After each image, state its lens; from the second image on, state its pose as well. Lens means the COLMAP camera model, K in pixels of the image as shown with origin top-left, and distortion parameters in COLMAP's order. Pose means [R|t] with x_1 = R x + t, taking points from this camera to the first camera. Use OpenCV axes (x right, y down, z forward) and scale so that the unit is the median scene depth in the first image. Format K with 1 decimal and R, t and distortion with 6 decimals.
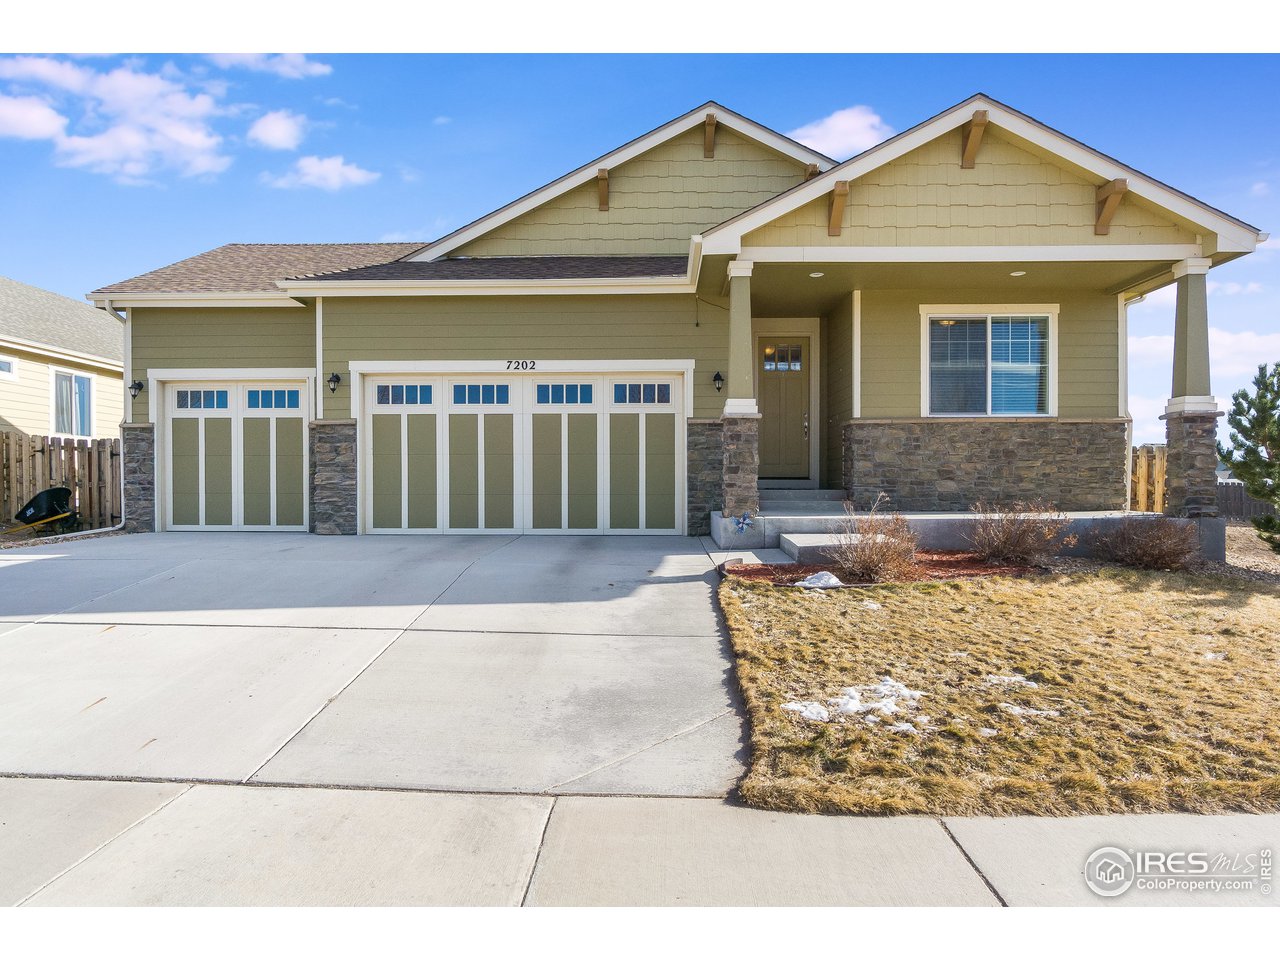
lens RADIAL K [[763.6, 0, 642.5], [0, 763.6, 488.7], [0, 0, 1]] dist [-0.064620, 0.000516]
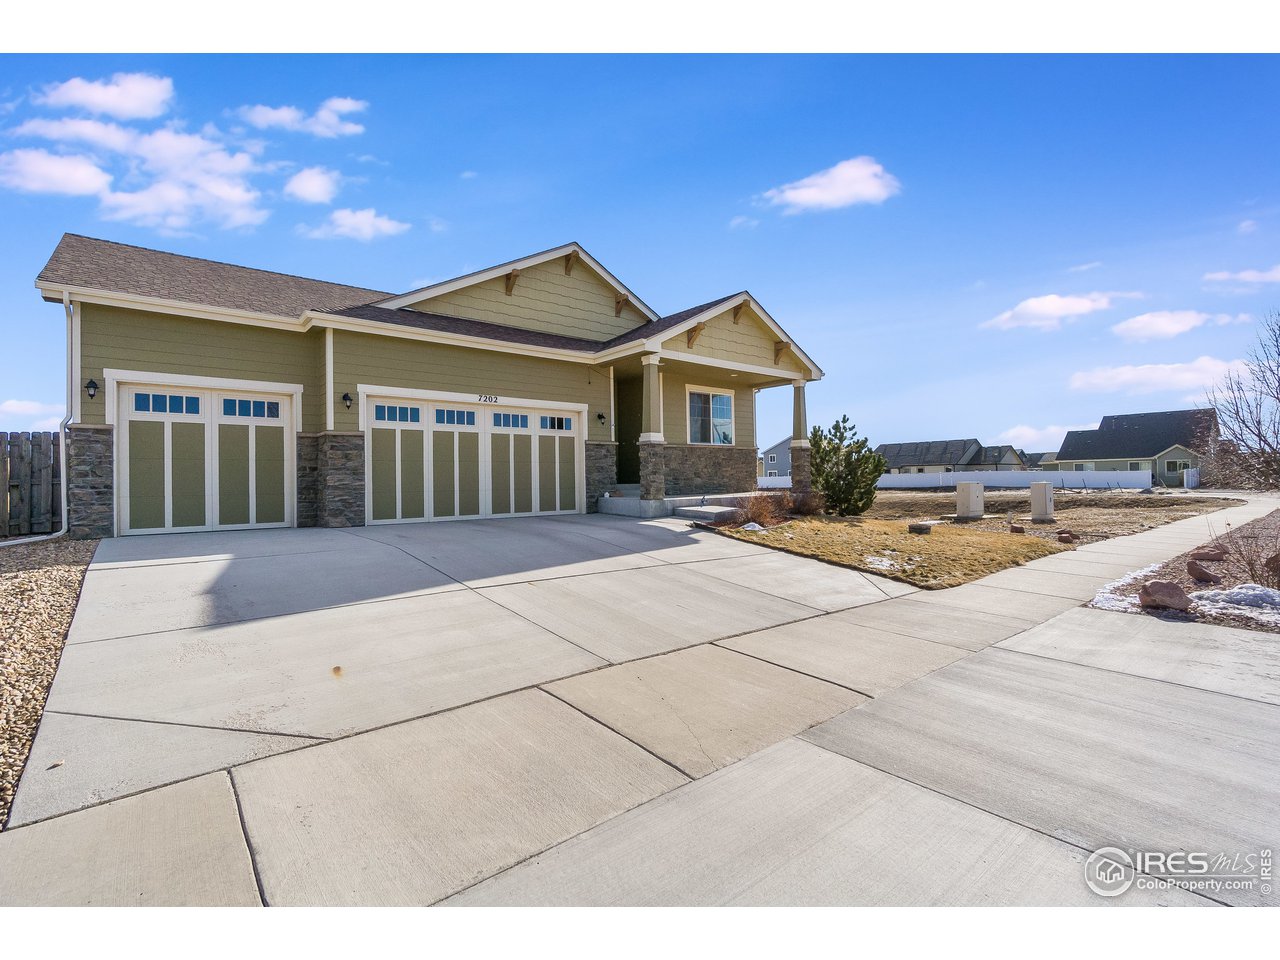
lens RADIAL K [[541.4, 0, 640.0], [0, 541.4, 480.0], [0, 0, 1]] dist [-0.074159, 0.000235]
pose [[0.764344, -0.009868, 0.644733, -0.578415], [0.017185, 0.999839, -0.005071, -0.001365], [-0.644579, 0.014956, 0.764391, 0.056101]]
